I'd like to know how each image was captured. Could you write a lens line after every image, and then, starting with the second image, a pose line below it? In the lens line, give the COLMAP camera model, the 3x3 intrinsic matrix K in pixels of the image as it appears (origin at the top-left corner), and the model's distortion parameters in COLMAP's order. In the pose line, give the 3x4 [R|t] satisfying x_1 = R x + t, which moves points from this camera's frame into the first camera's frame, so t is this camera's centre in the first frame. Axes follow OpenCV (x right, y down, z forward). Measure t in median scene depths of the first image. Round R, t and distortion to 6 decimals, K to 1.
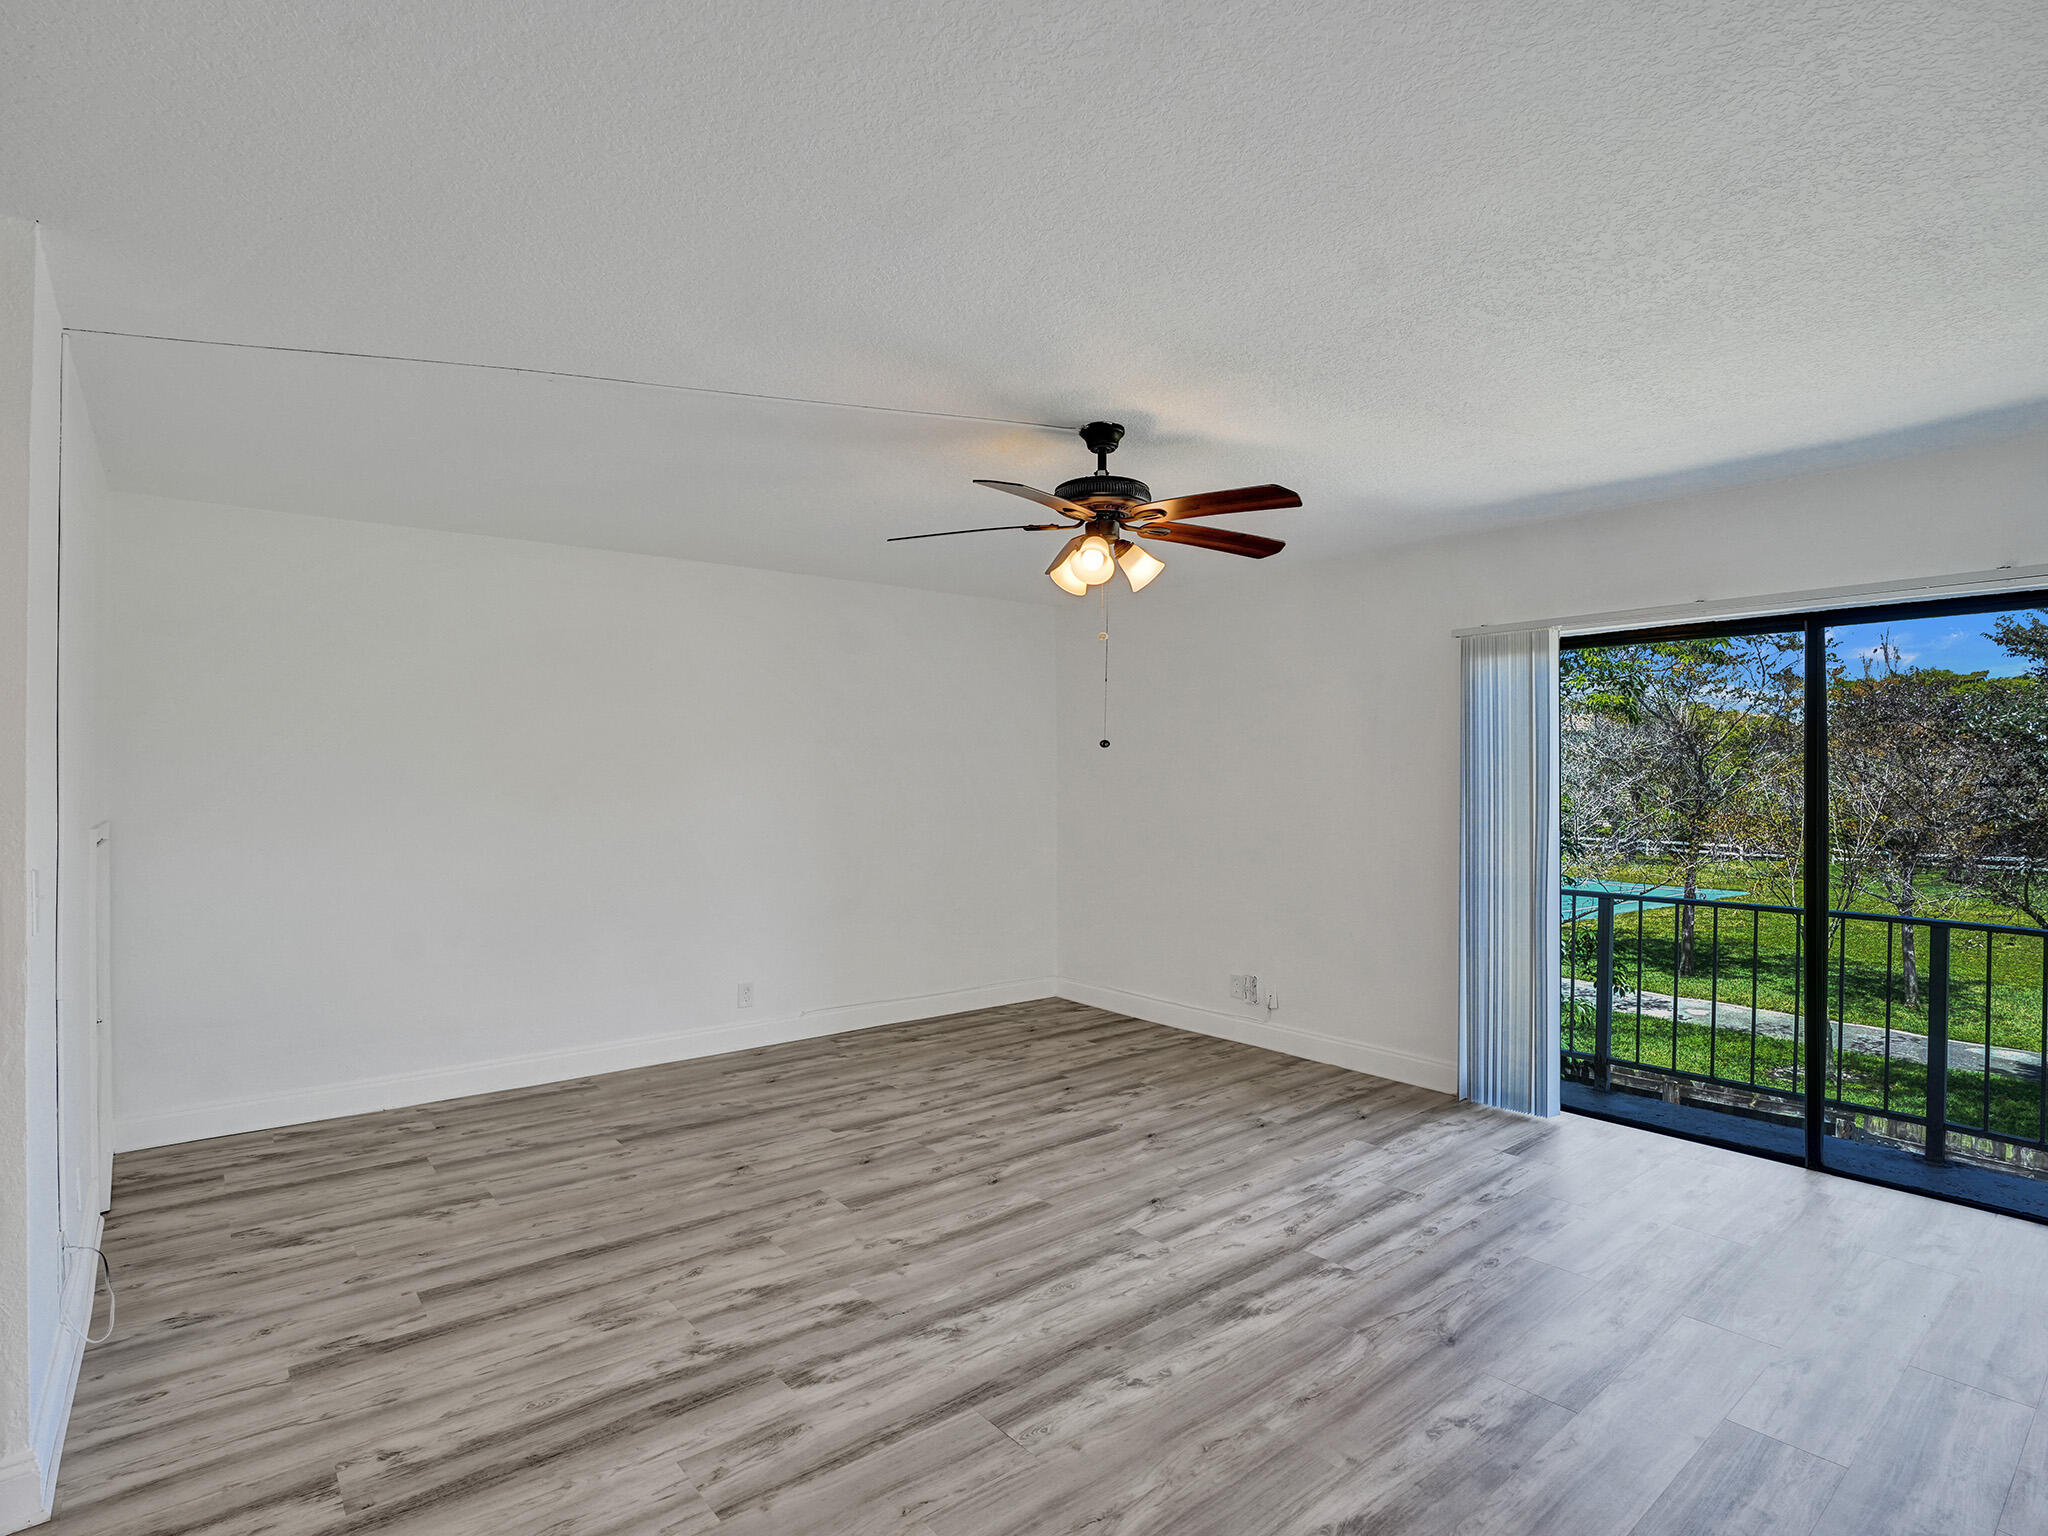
lens RADIAL K [[1067.8, 0, 1024.1], [0, 1067.8, 762.7], [0, 0, 1]] dist [-0.076256, 0.030673]
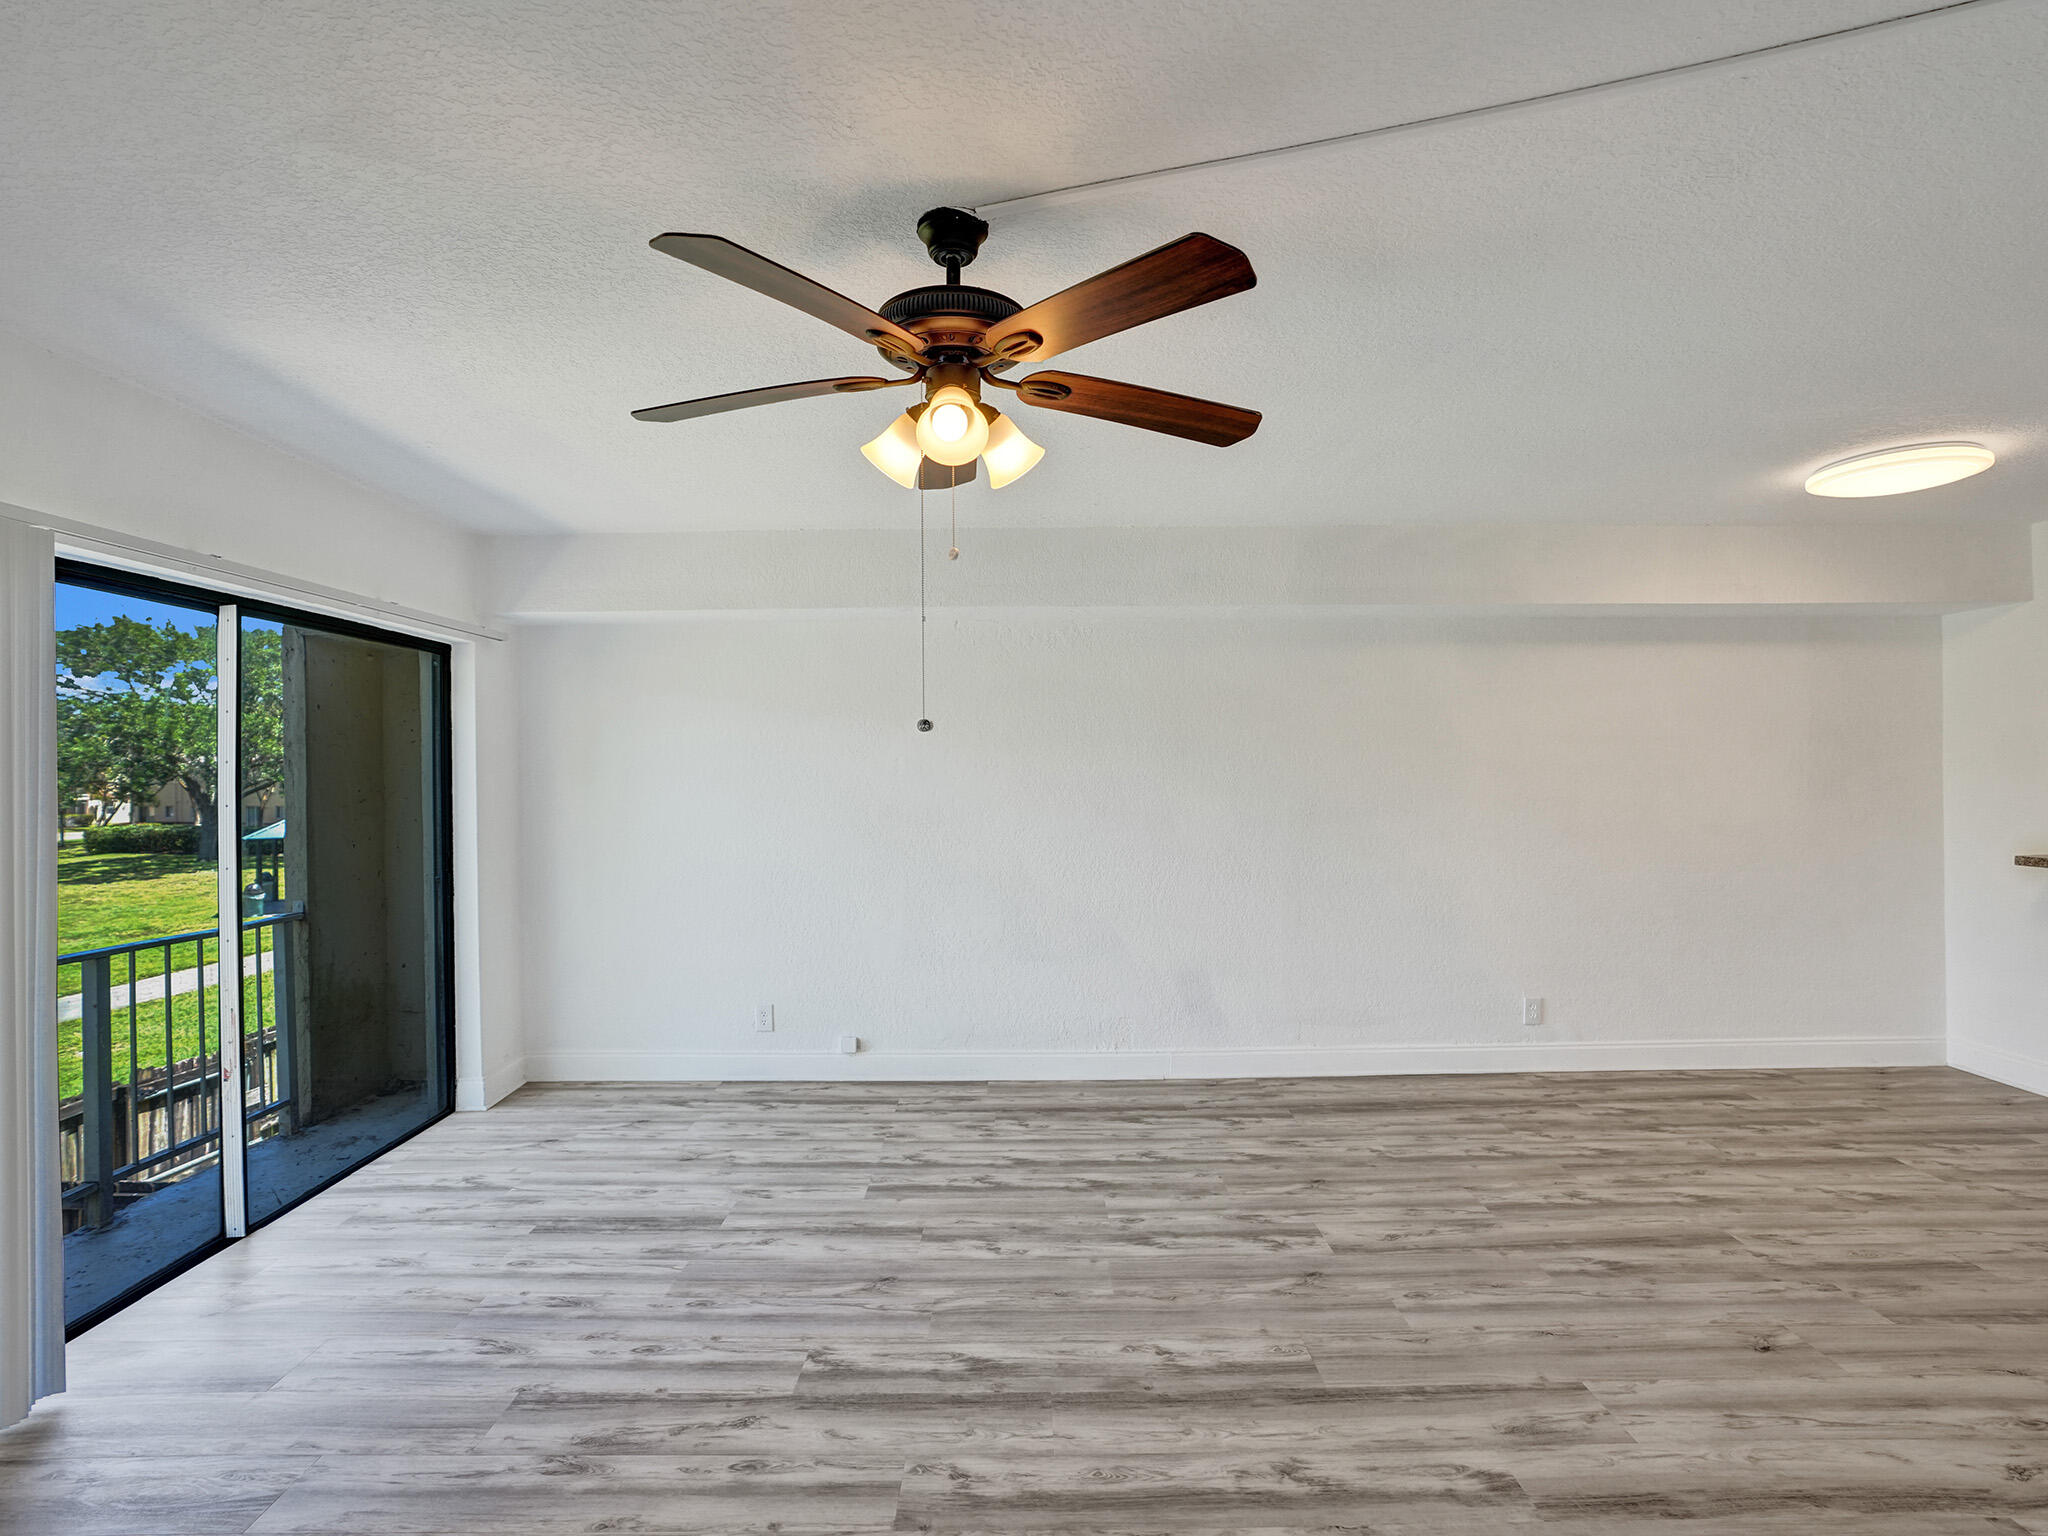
lens RADIAL K [[1053.0, 0, 1019.0], [0, 1053.0, 760.8], [0, 0, 1]] dist [-0.054446, 0.028524]
pose [[-0.772986, 0.013889, 0.634272, -0.342785], [0.004073, 0.999848, -0.016930, 0.011719], [-0.634411, -0.010503, -0.772925, 1.446389]]
